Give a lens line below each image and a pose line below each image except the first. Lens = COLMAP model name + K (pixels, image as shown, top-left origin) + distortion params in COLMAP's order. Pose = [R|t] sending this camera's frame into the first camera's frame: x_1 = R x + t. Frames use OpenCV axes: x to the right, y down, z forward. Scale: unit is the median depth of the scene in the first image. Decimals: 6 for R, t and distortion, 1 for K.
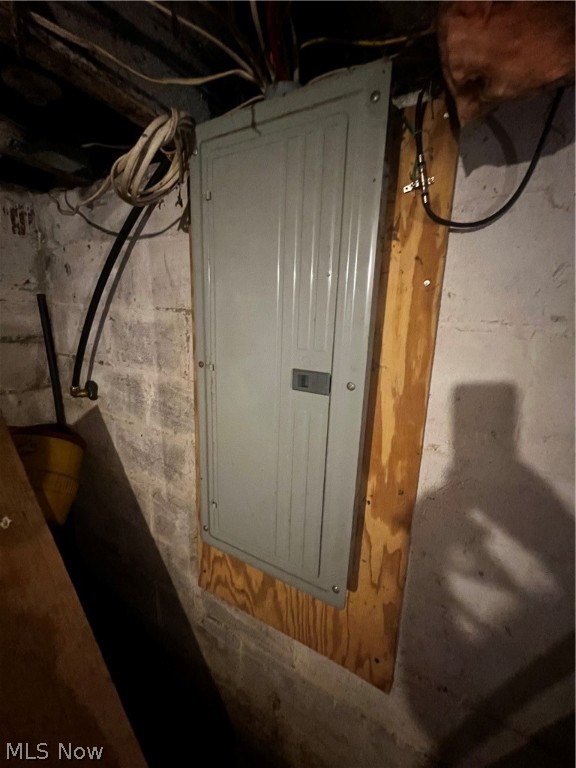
lens RADIAL K [[309.2, 0, 286.5], [0, 309.2, 383.3], [0, 0, 1]] dist [-0.003528, -0.000243]
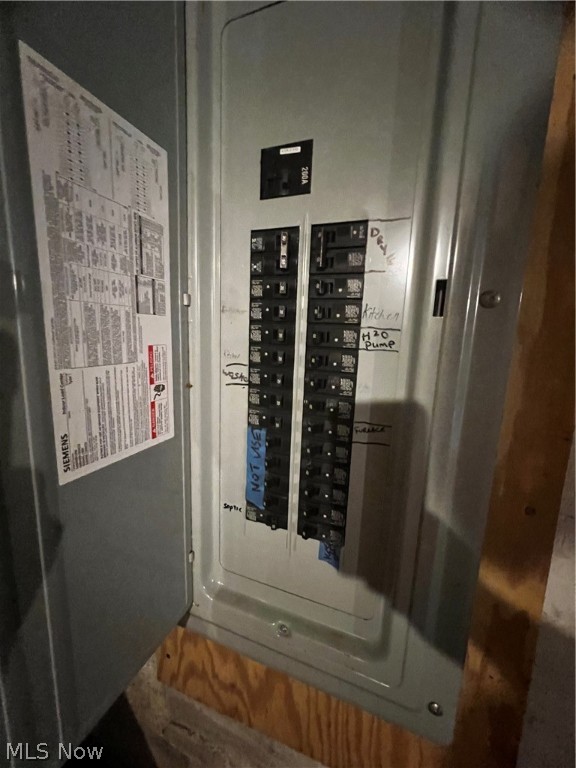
lens RADIAL K [[309.2, 0, 288.8], [0, 309.2, 381.7], [0, 0, 1]] dist [-0.003528, -0.000243]
pose [[0.990769, -0.015048, 0.134721, -0.100900], [0.023206, 0.997977, -0.059189, 0.090655], [-0.133558, 0.061769, 0.989114, 0.318928]]
